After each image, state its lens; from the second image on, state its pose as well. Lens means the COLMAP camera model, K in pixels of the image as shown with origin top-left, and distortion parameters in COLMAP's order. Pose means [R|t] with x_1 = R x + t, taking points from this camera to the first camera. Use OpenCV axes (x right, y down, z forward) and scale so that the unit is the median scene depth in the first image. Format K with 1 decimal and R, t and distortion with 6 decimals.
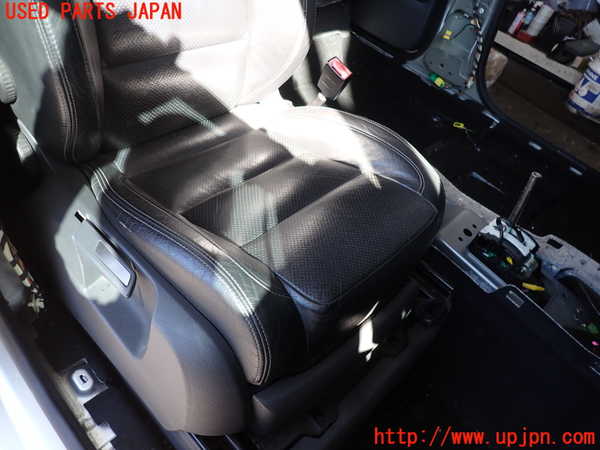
lens RADIAL K [[439.1, 0, 296.5], [0, 439.1, 227.7], [0, 0, 1]] dist [0.002944, -0.005409]
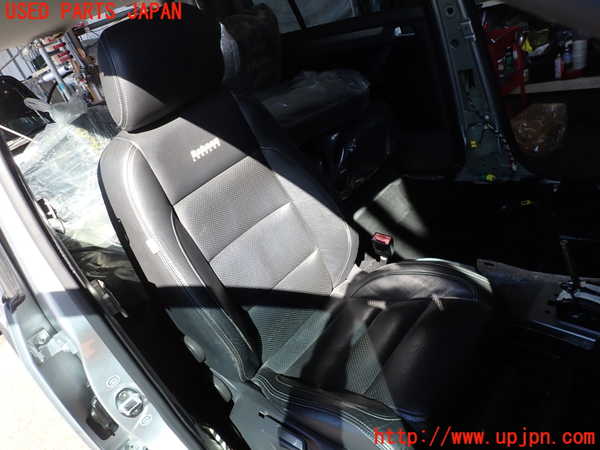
lens RADIAL K [[439.1, 0, 296.5], [0, 439.1, 227.7], [0, 0, 1]] dist [0.002944, -0.005409]
pose [[0.848352, -0.469779, -0.244145, 0.121738], [0.369917, 0.855867, -0.361459, 0.005820], [0.378762, 0.216331, 0.899856, -0.198489]]
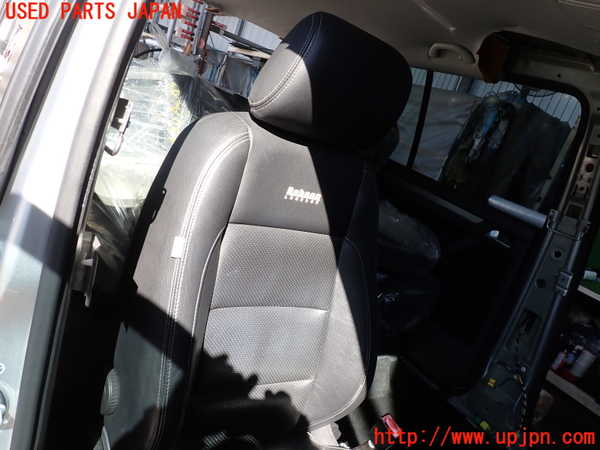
lens RADIAL K [[439.1, 0, 296.5], [0, 439.1, 227.7], [0, 0, 1]] dist [0.002944, -0.005409]
pose [[0.979109, 0.154818, -0.131824, -0.034910], [-0.202215, 0.809369, -0.551390, -0.061423], [0.021329, 0.566527, 0.823767, -0.094232]]
